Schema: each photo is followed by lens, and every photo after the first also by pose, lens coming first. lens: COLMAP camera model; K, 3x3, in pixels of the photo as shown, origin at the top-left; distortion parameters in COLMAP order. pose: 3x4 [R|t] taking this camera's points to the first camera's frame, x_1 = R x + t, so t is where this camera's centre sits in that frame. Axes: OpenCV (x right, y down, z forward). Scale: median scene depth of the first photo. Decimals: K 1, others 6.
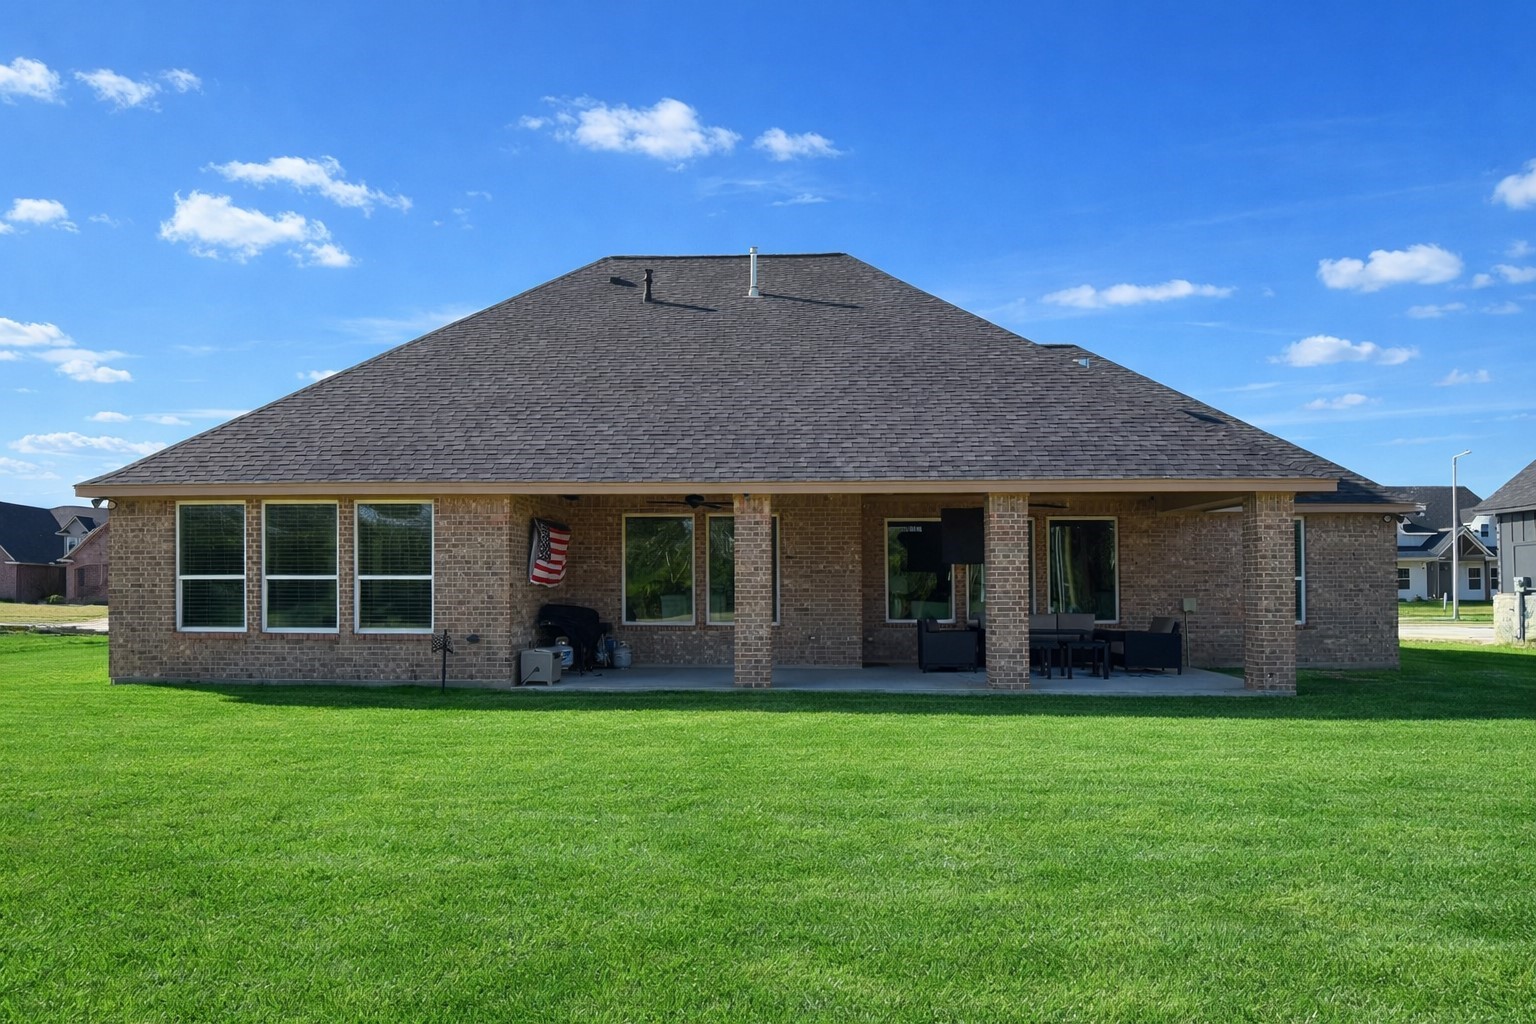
lens RADIAL K [[6111.9, 0, 768.1], [0, 6111.9, 512.4], [0, 0, 1]] dist [0.001472, 0.001635]
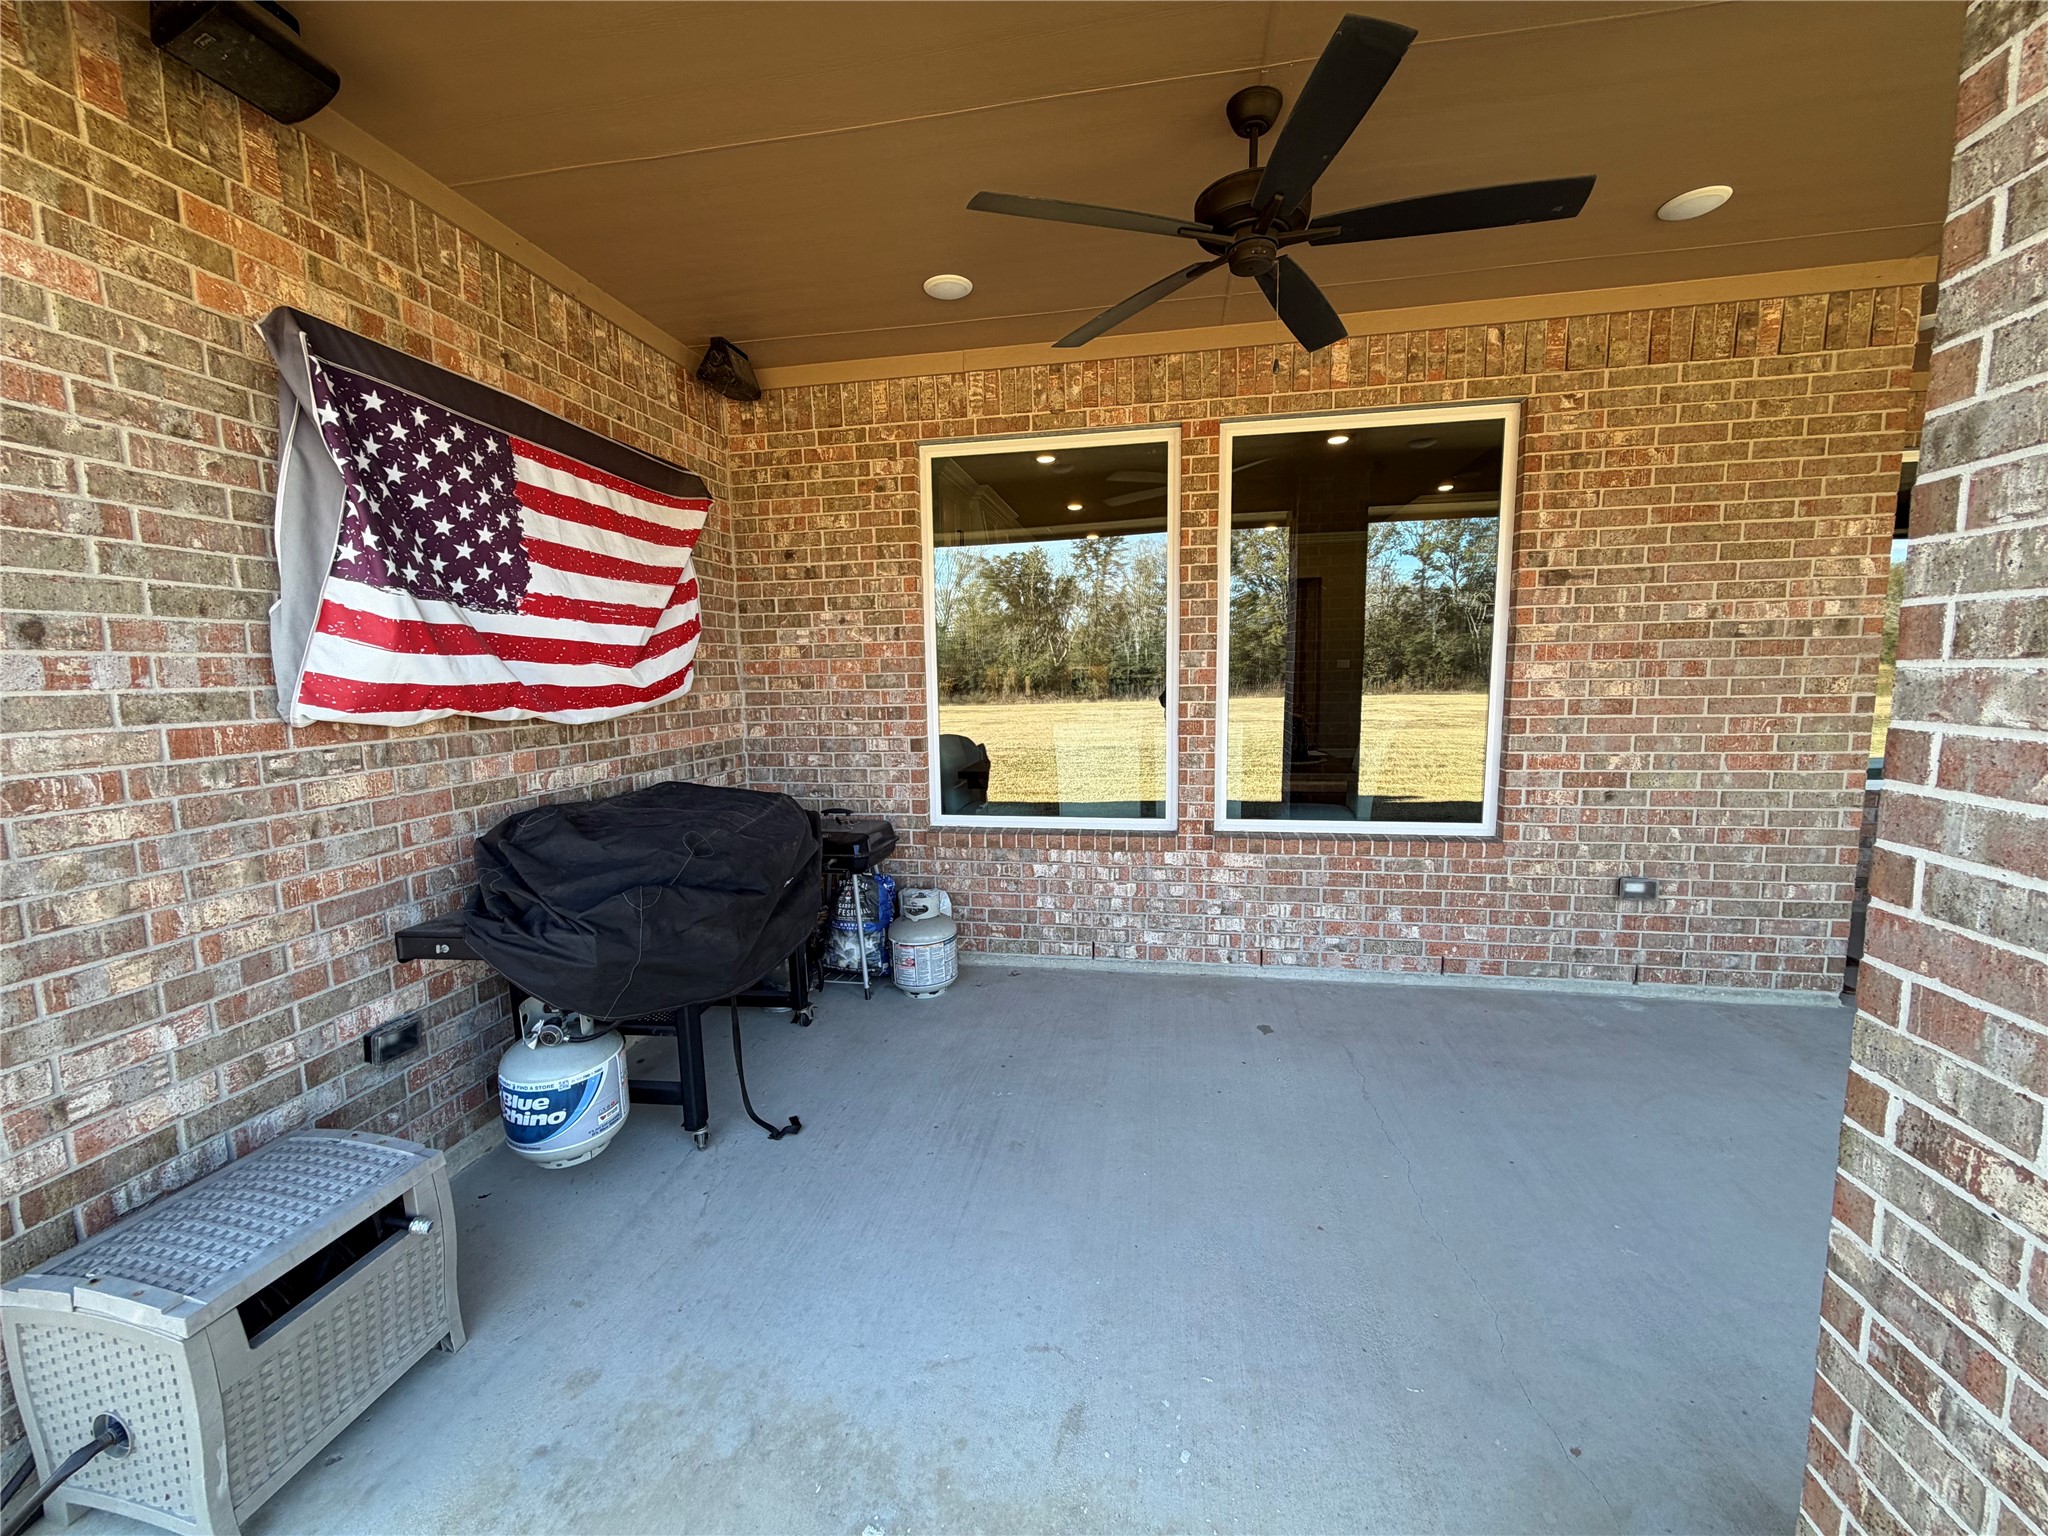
lens RADIAL K [[805.6, 0, 1020.6], [0, 805.6, 773.0], [0, 0, 1]] dist [-0.001515, -0.000090]
pose [[0.998899, -0.016159, -0.044042, -0.017617], [0.022371, 0.989263, 0.144425, 0.010096], [0.041235, -0.145251, 0.988535, 0.964681]]
